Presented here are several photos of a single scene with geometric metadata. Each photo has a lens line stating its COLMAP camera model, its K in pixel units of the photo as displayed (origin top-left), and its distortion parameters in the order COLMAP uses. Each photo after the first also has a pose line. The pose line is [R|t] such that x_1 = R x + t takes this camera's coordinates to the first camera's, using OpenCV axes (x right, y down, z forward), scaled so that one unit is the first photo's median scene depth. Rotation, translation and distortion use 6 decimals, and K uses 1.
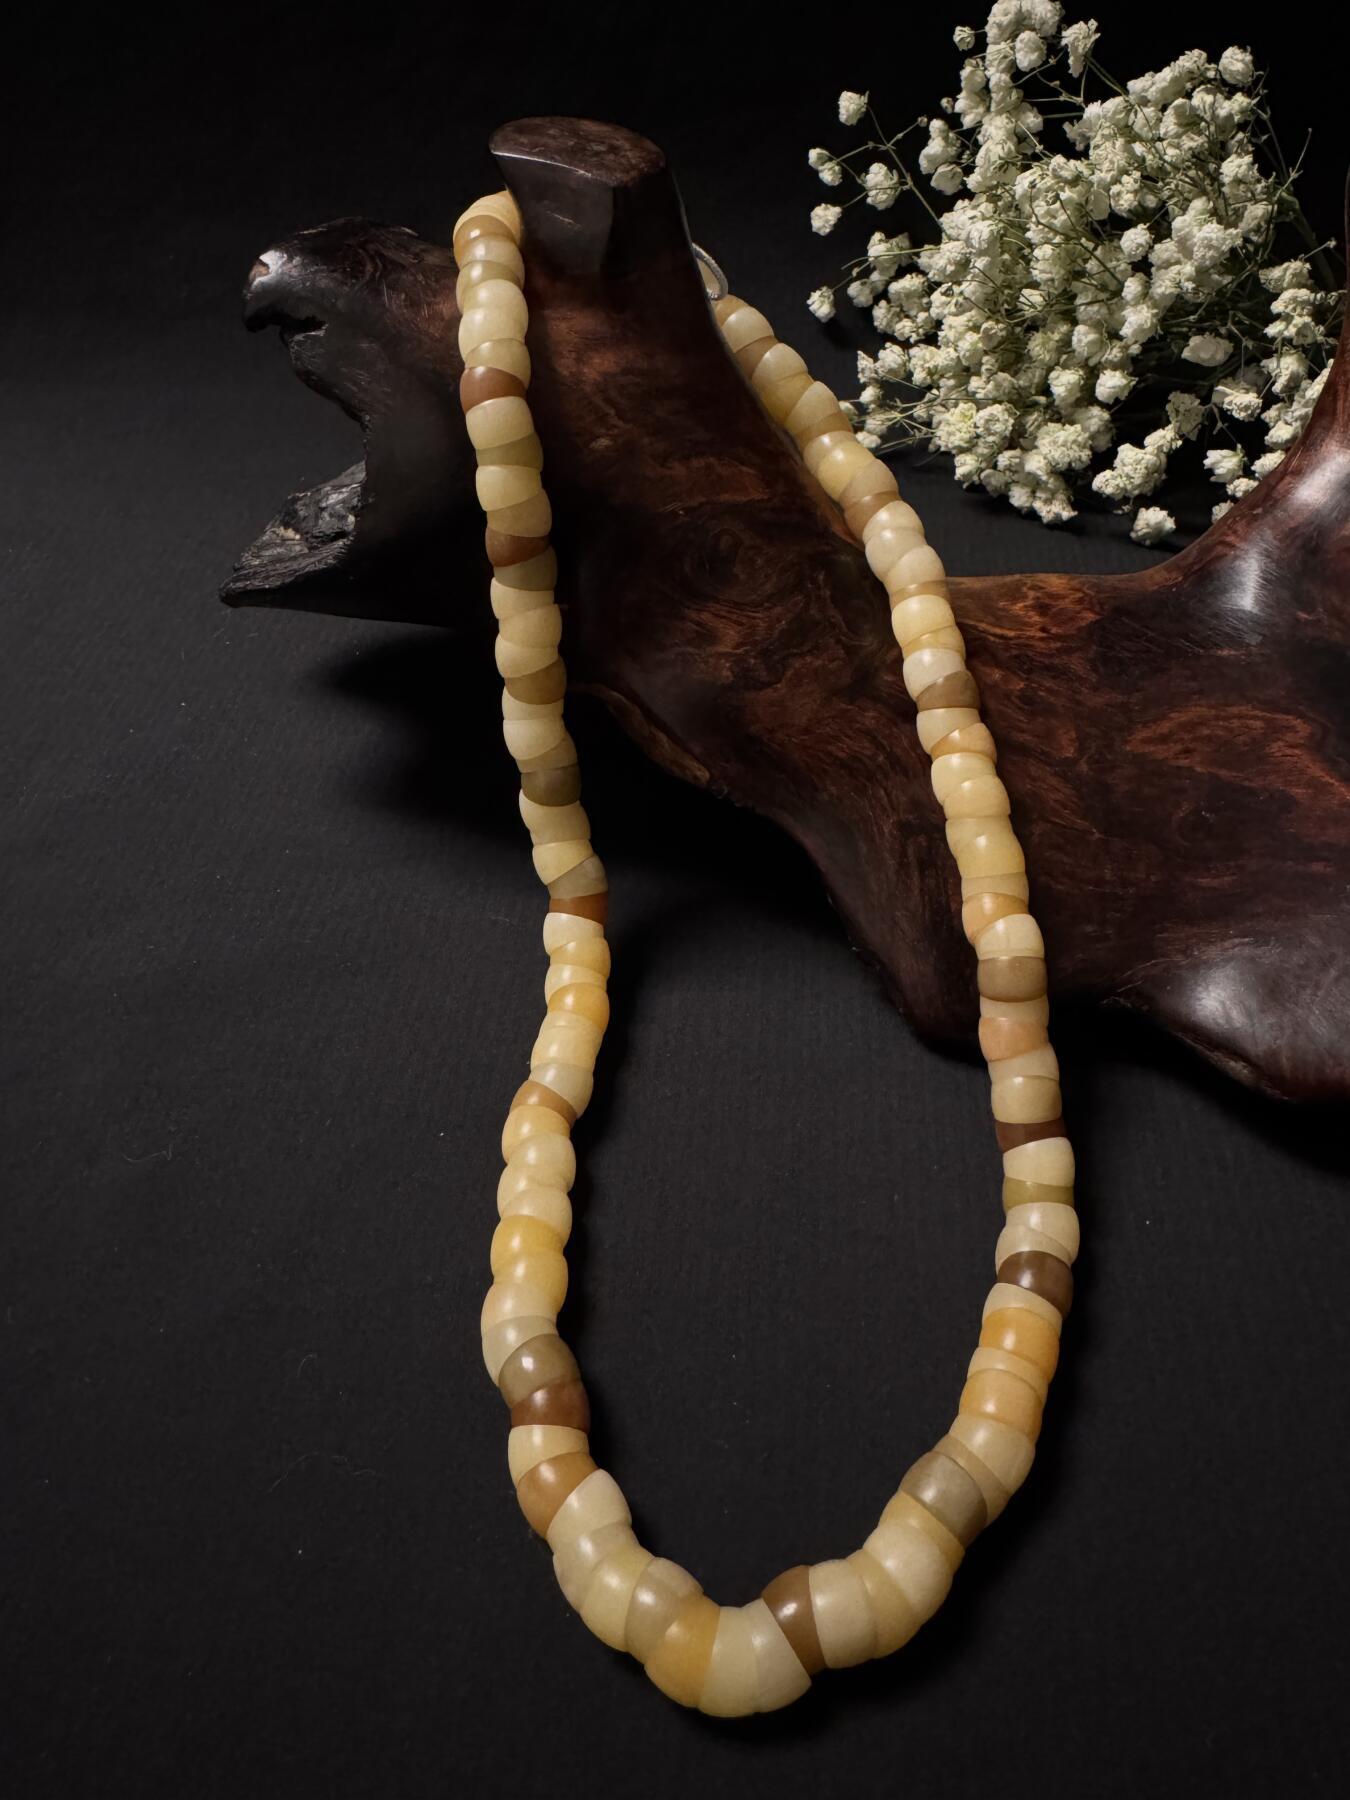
lens RADIAL K [[1293.8, 0, 676.4], [0, 1293.8, 736.9], [0, 0, 1]] dist [-0.001578, -0.004158]
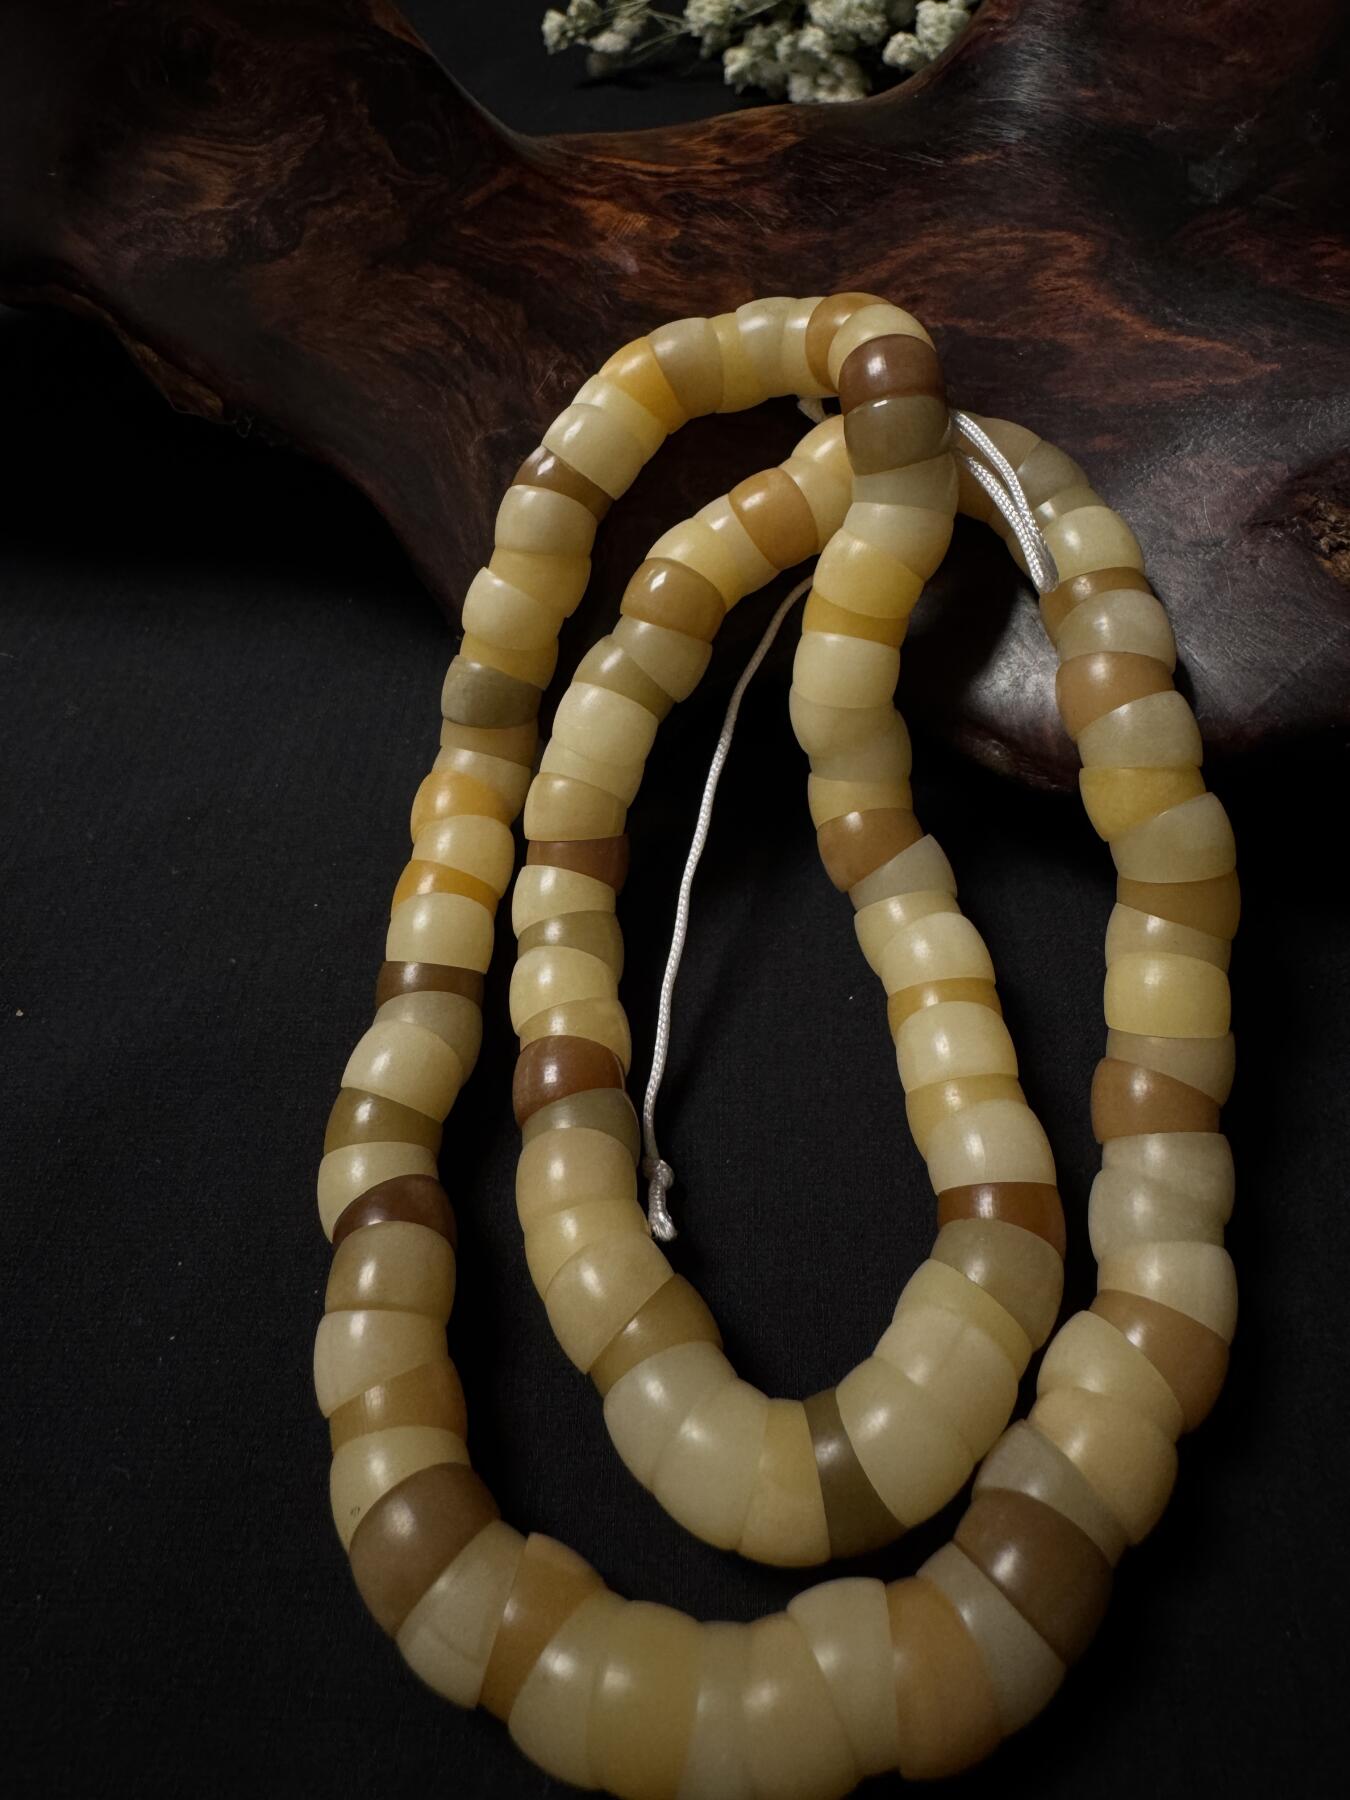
lens RADIAL K [[1298.9, 0, 675.6], [0, 1298.9, 639.0], [0, 0, 1]] dist [-0.000201, -0.000891]
pose [[0.996099, -0.088175, 0.003416, 0.251682], [0.087682, 0.993399, 0.073963, 0.124299], [-0.009915, -0.073375, 0.997255, 0.313139]]
